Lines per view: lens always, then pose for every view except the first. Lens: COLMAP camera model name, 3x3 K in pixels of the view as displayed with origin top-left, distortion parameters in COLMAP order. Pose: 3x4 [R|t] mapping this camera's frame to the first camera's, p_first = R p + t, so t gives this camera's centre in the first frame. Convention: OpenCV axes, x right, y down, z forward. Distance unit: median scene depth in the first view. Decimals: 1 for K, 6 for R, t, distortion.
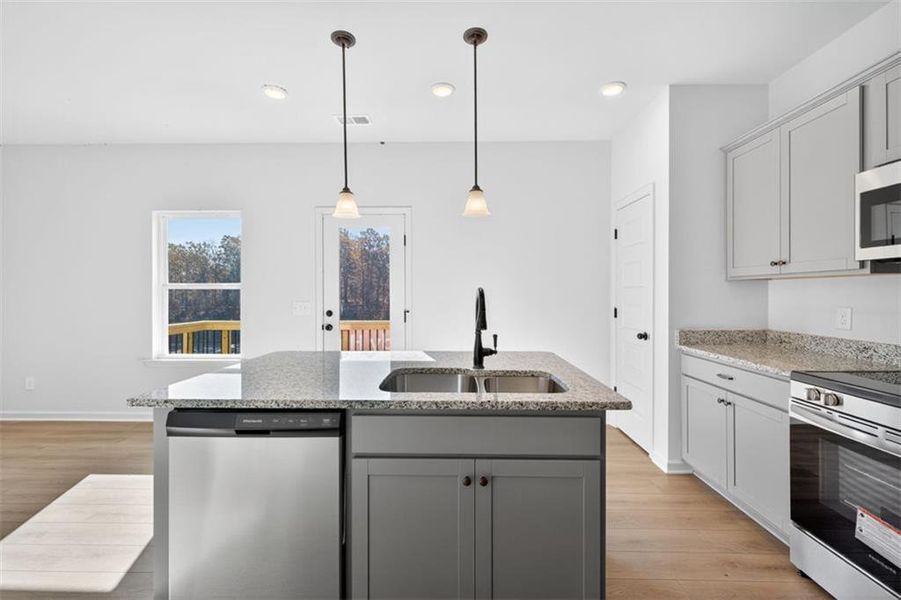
lens RADIAL K [[375.7, 0, 453.4], [0, 375.7, 295.4], [0, 0, 1]] dist [0.005250, -0.000823]
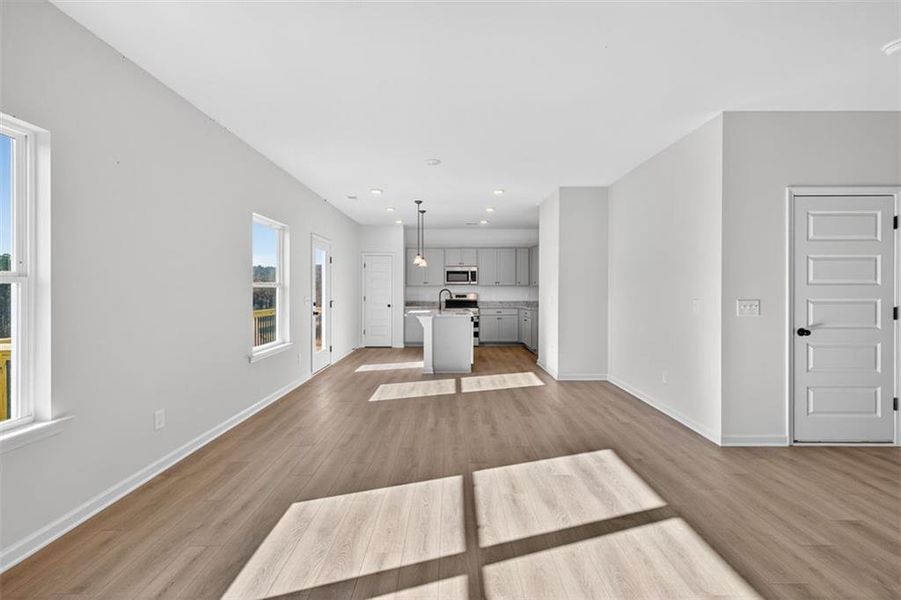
lens RADIAL K [[375.7, 0, 450.7], [0, 375.7, 292.9], [0, 0, 1]] dist [0.005250, -0.000823]
pose [[-0.019506, -0.007180, 0.999784, -3.198203], [0.007245, 0.999947, 0.007322, -0.007099], [-0.999783, 0.007386, -0.019453, 0.824384]]
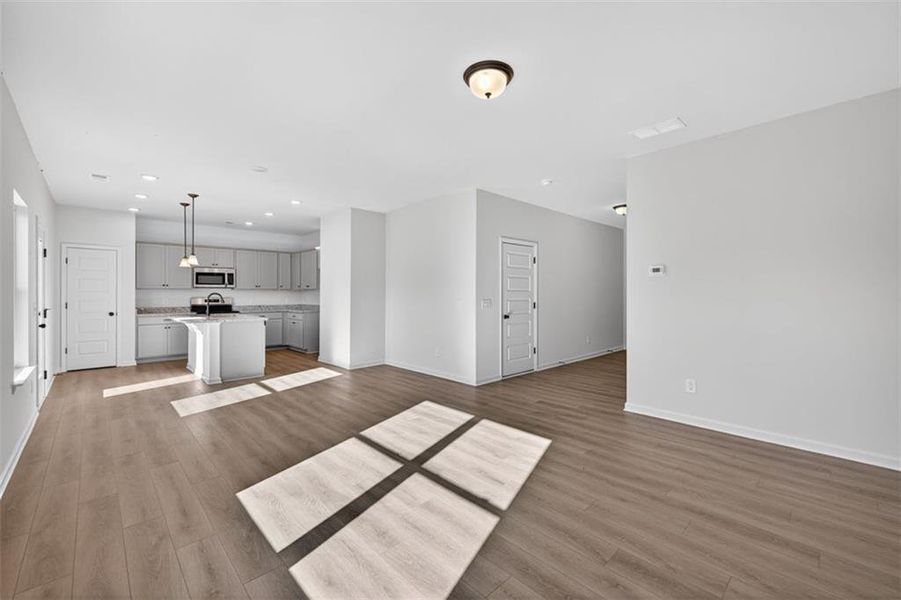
lens RADIAL K [[375.7, 0, 451.2], [0, 375.7, 293.1], [0, 0, 1]] dist [0.005250, -0.000823]
pose [[-0.703097, 0.001355, 0.711093, -3.393231], [0.005747, 0.999976, 0.003777, -0.014601], [-0.711071, 0.006742, -0.703088, 1.578841]]
